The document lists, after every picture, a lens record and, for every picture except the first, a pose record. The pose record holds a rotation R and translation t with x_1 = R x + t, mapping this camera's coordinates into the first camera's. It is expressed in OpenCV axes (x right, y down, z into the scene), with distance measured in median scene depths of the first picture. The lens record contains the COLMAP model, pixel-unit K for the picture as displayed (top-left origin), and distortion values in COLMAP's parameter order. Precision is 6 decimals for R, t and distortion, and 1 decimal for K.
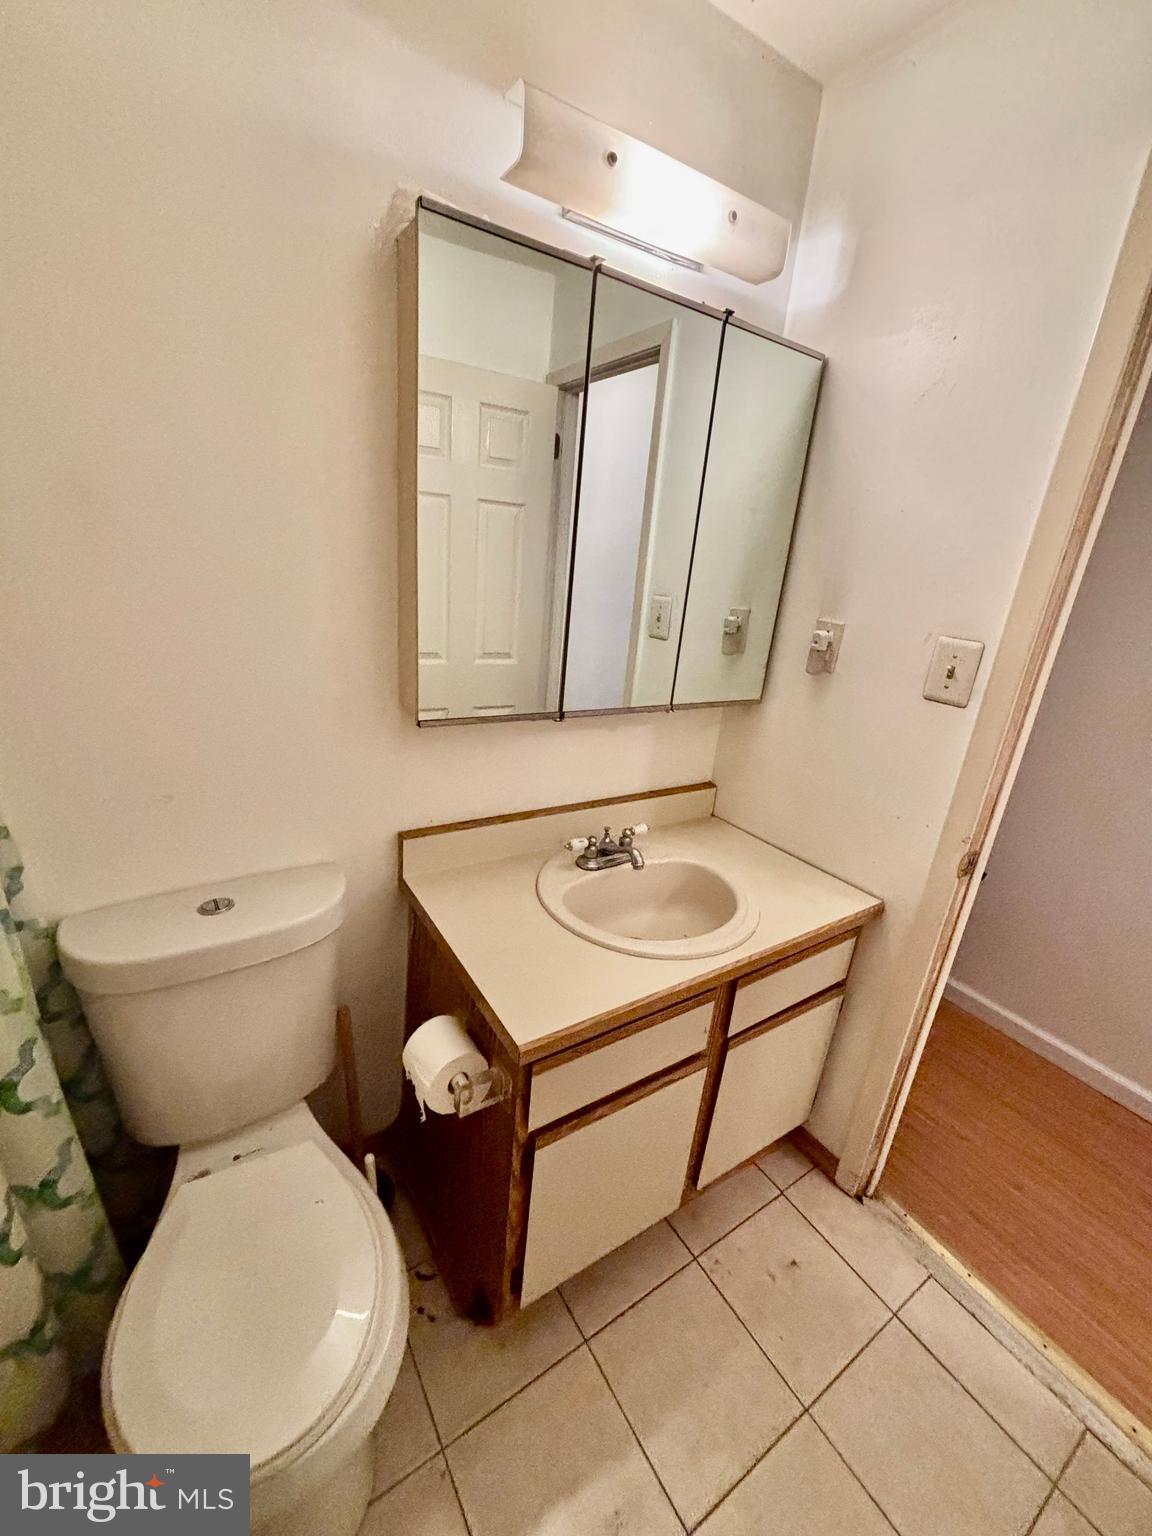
lens RADIAL K [[613.8, 0, 577.1], [0, 613.8, 765.1], [0, 0, 1]] dist [0.008678, -0.001494]
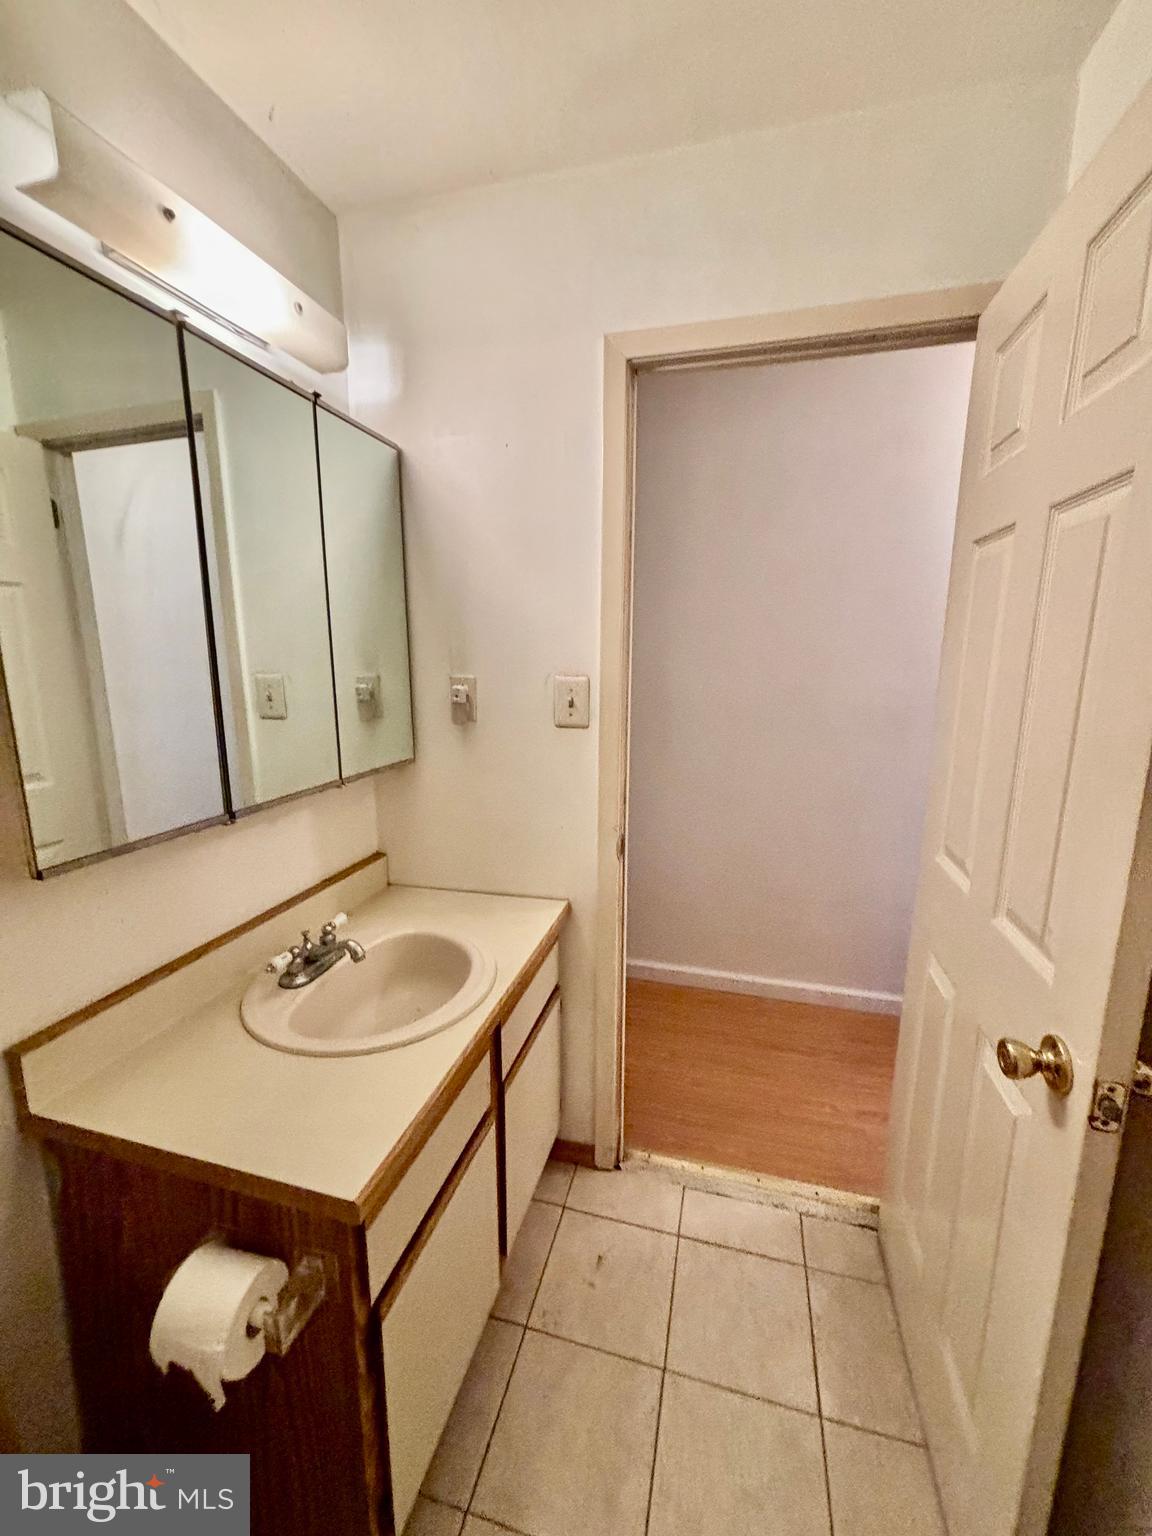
lens RADIAL K [[613.8, 0, 576.4], [0, 613.8, 766.6], [0, 0, 1]] dist [0.008678, -0.001494]
pose [[0.746713, -0.206057, 0.632424, -0.175227], [0.275212, 0.961312, -0.011731, -0.006919], [-0.605540, 0.182811, 0.774533, 0.046968]]
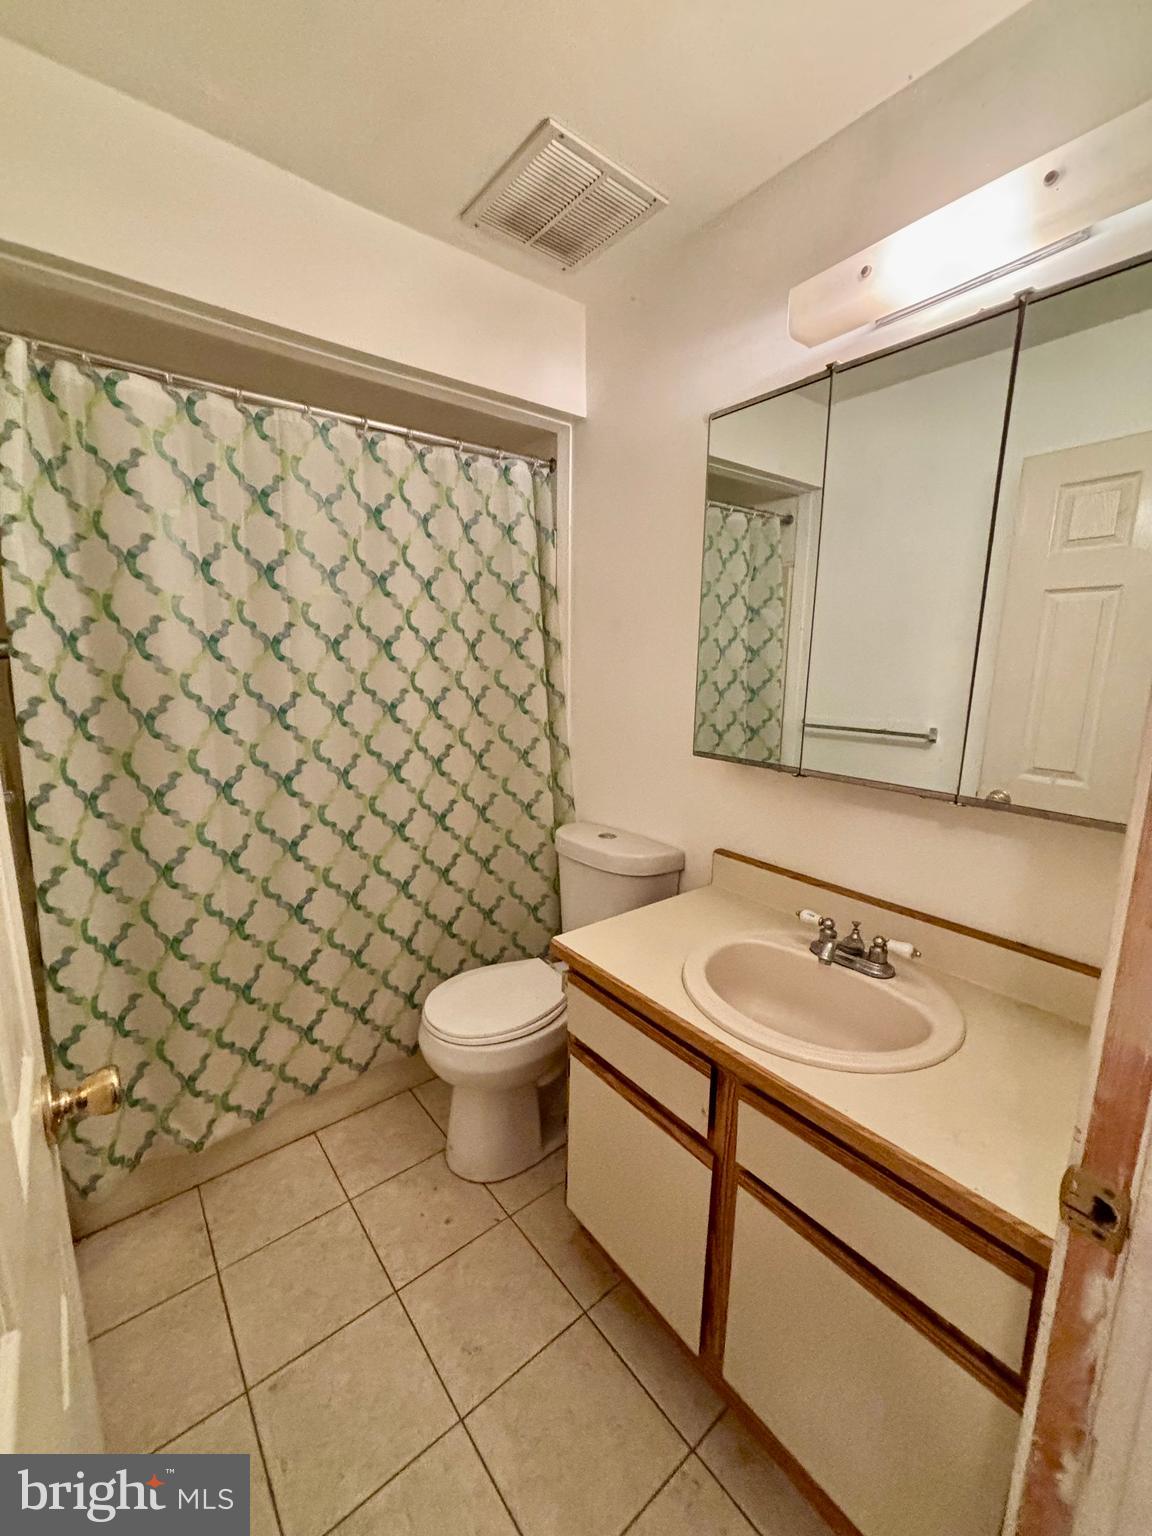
lens RADIAL K [[613.8, 0, 576.6], [0, 613.8, 767.9], [0, 0, 1]] dist [0.008678, -0.001494]
pose [[0.108437, 0.101677, -0.988890, 0.867524], [-0.323964, 0.944065, 0.061544, -0.028556], [0.939834, 0.313691, 0.135311, 0.468660]]
